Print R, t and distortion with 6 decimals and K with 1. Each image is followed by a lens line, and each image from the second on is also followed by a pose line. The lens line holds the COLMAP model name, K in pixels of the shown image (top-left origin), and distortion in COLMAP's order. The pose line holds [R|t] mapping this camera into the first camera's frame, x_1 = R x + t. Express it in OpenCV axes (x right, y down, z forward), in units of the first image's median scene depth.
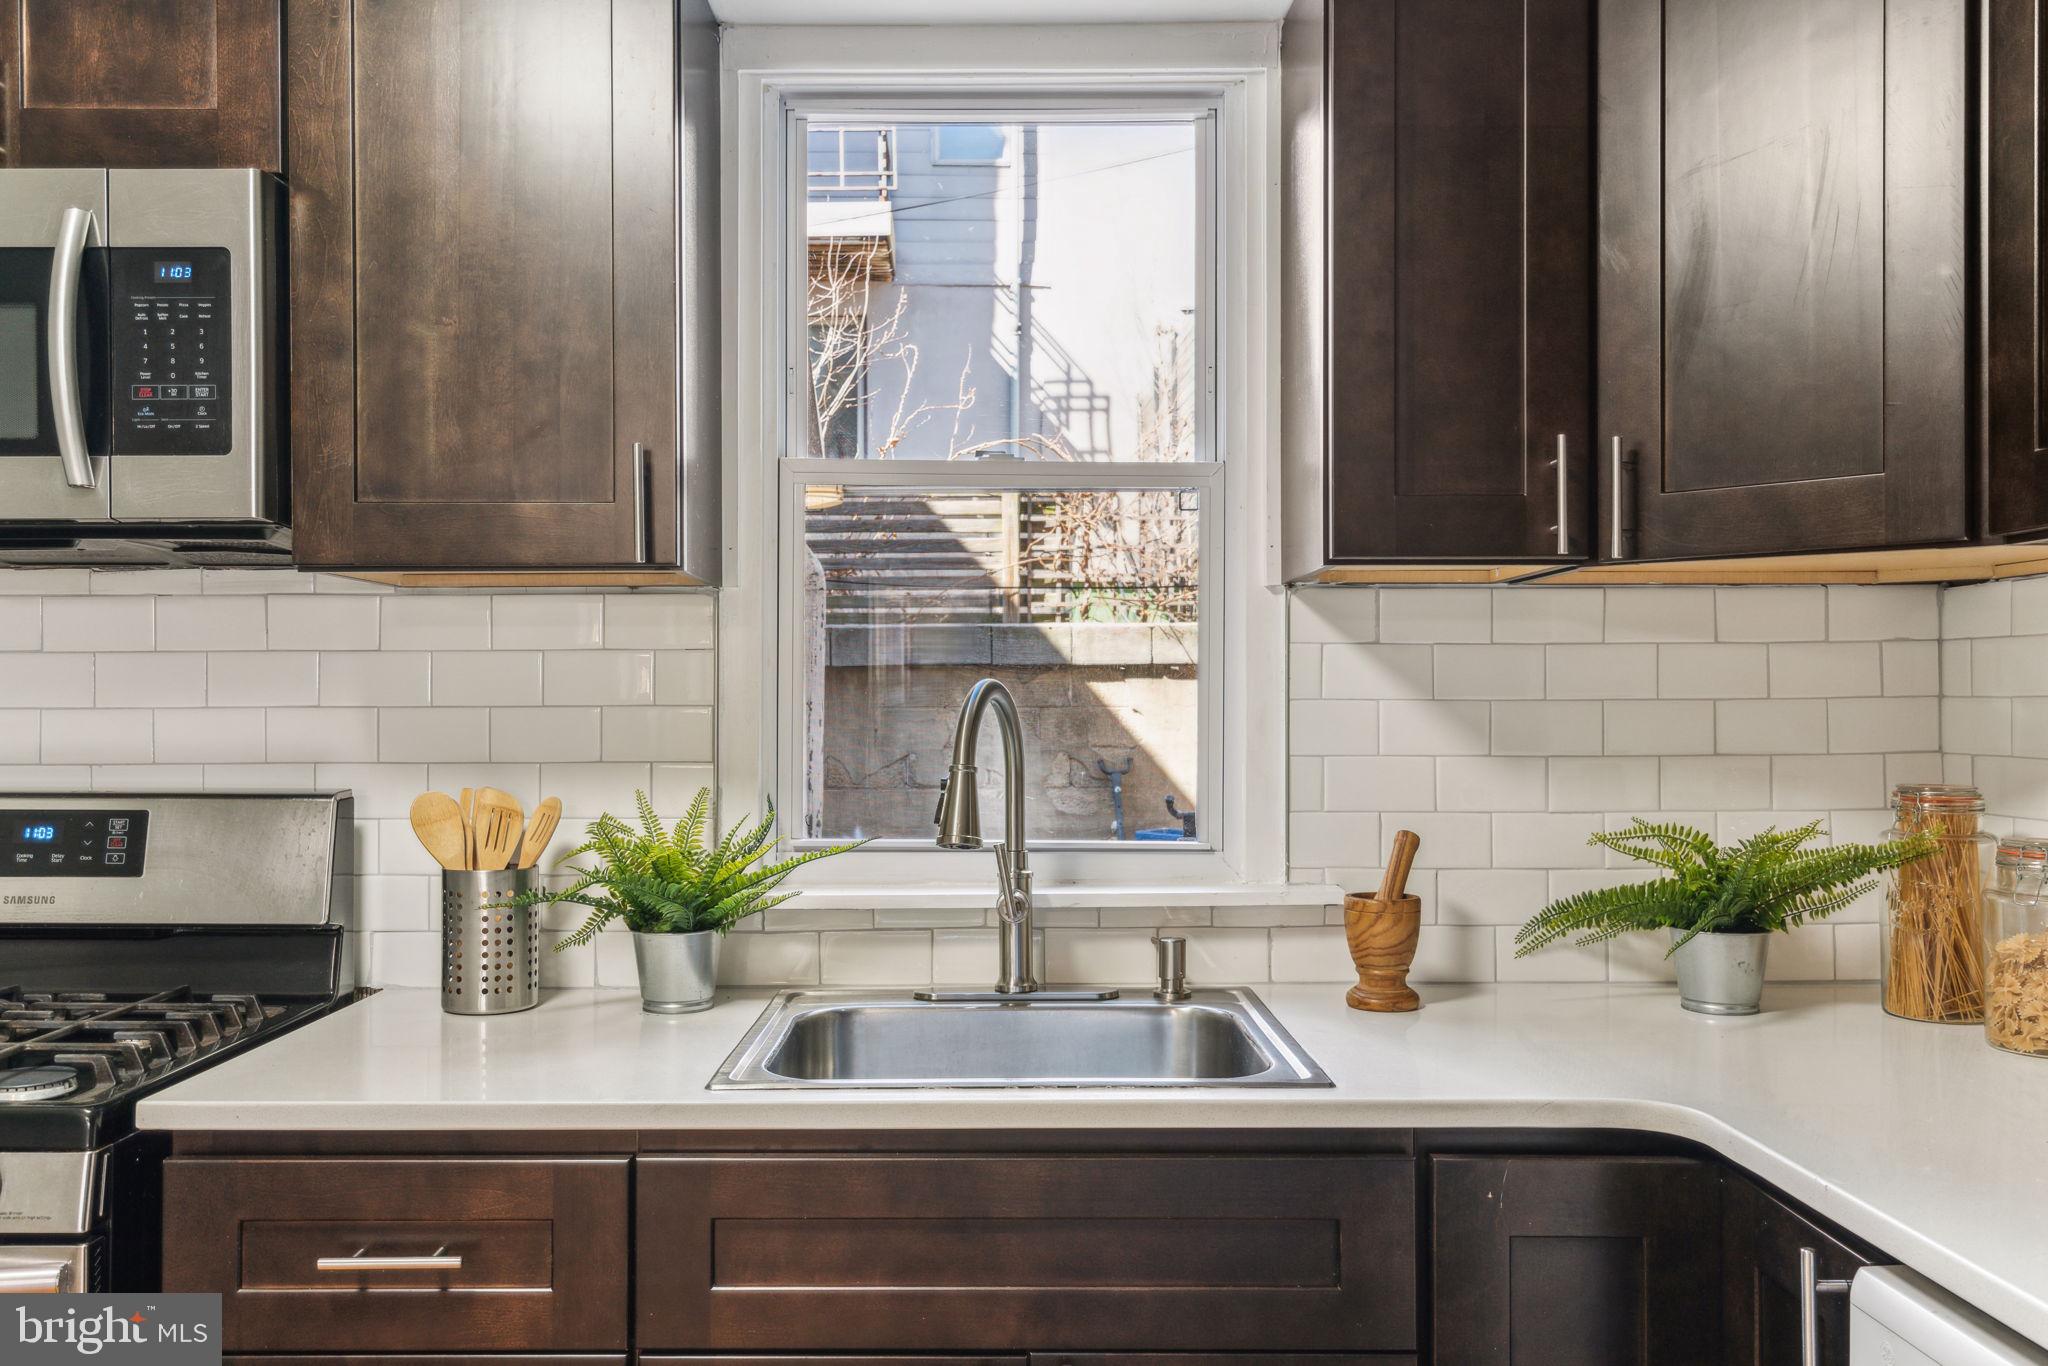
lens RADIAL K [[1647.0, 0, 988.7], [0, 1647.0, 688.1], [0, 0, 1]] dist [0.019224, -0.000539]
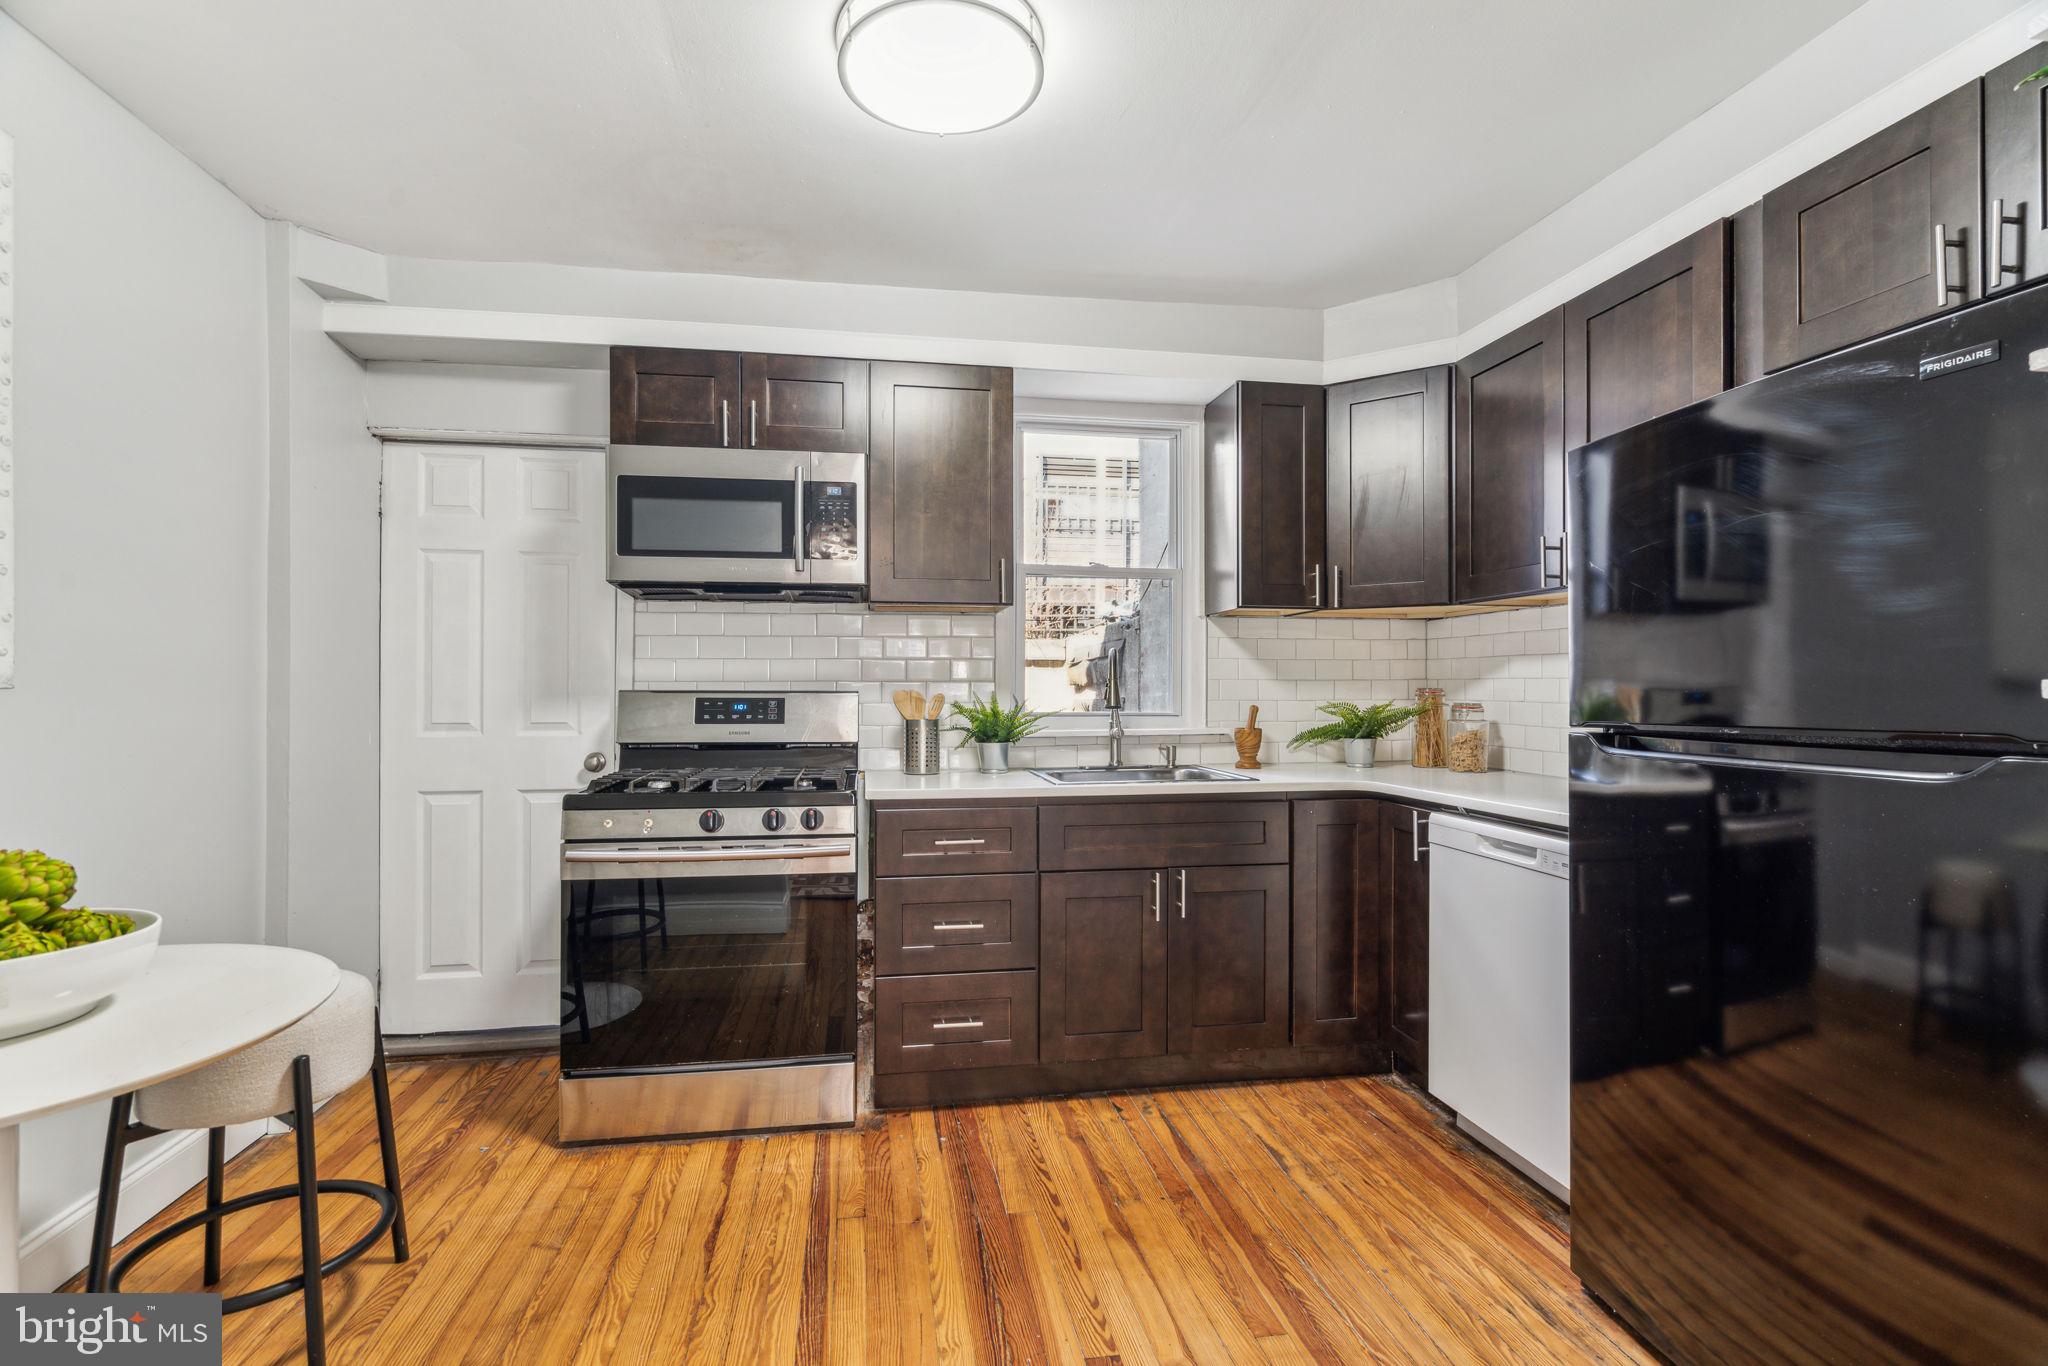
lens RADIAL K [[929.6, 0, 1024.0], [0, 929.6, 683.0], [0, 0, 1]] dist [-0.002854, 0.000450]
pose [[0.984787, 0.002726, 0.173746, -0.417421], [-0.002757, 0.999996, -0.000067, 0.053099], [-0.173745, -0.000413, 0.984791, -0.488250]]
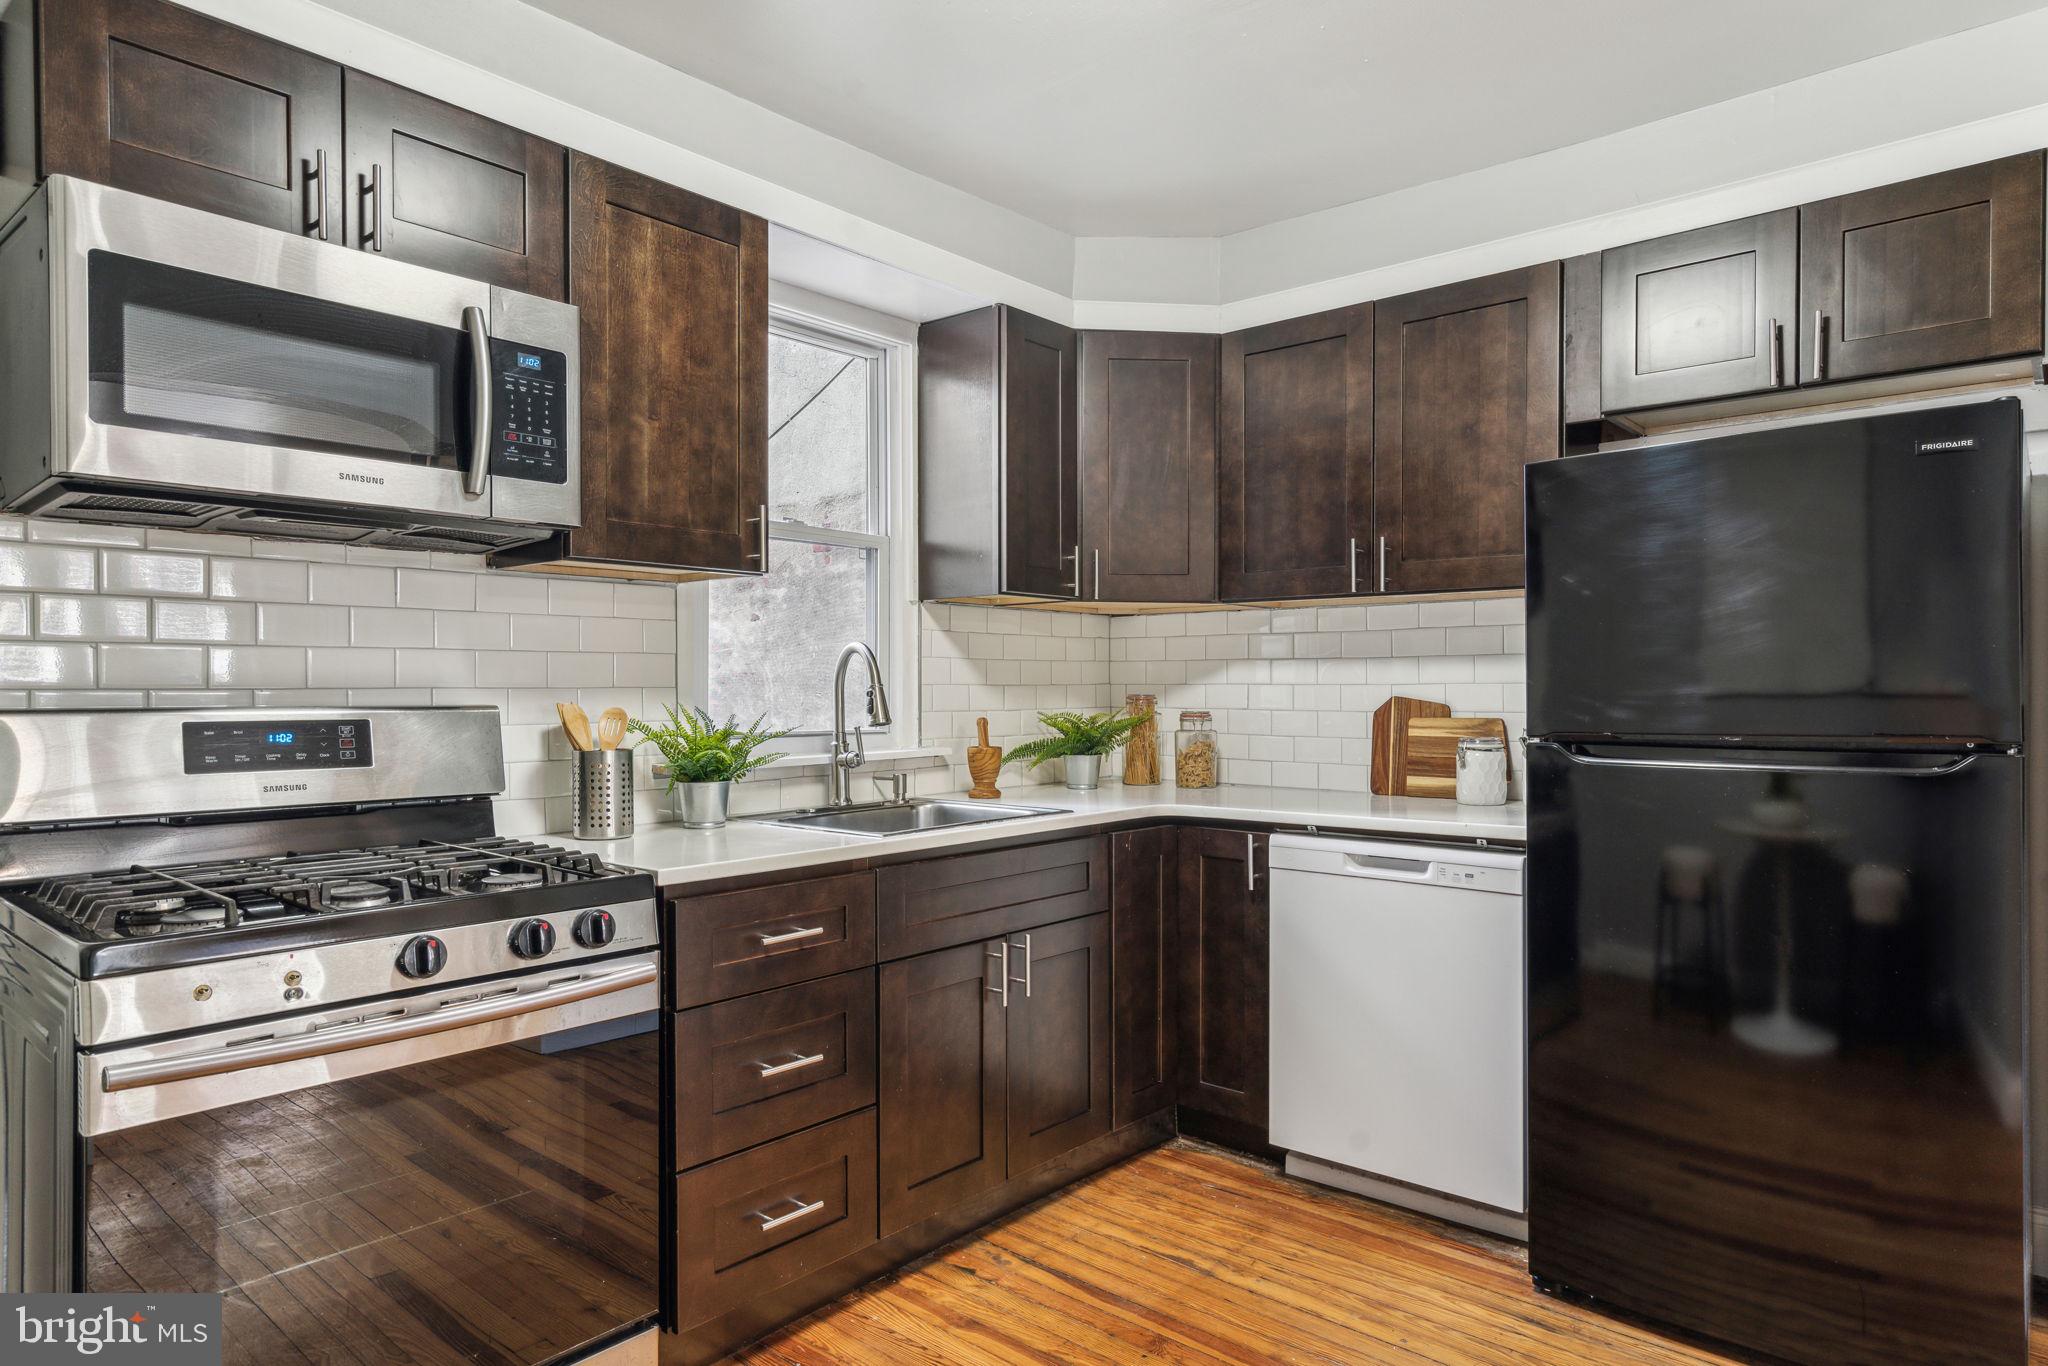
lens RADIAL K [[1203.3, 0, 1020.9], [0, 1203.3, 685.0], [0, 0, 1]] dist [0.002363, -0.000309]
pose [[0.652334, 0.002153, 0.757929, -0.969322], [-0.004407, 0.999990, 0.000952, 0.044200], [-0.757919, -0.003961, 0.652337, -0.076160]]
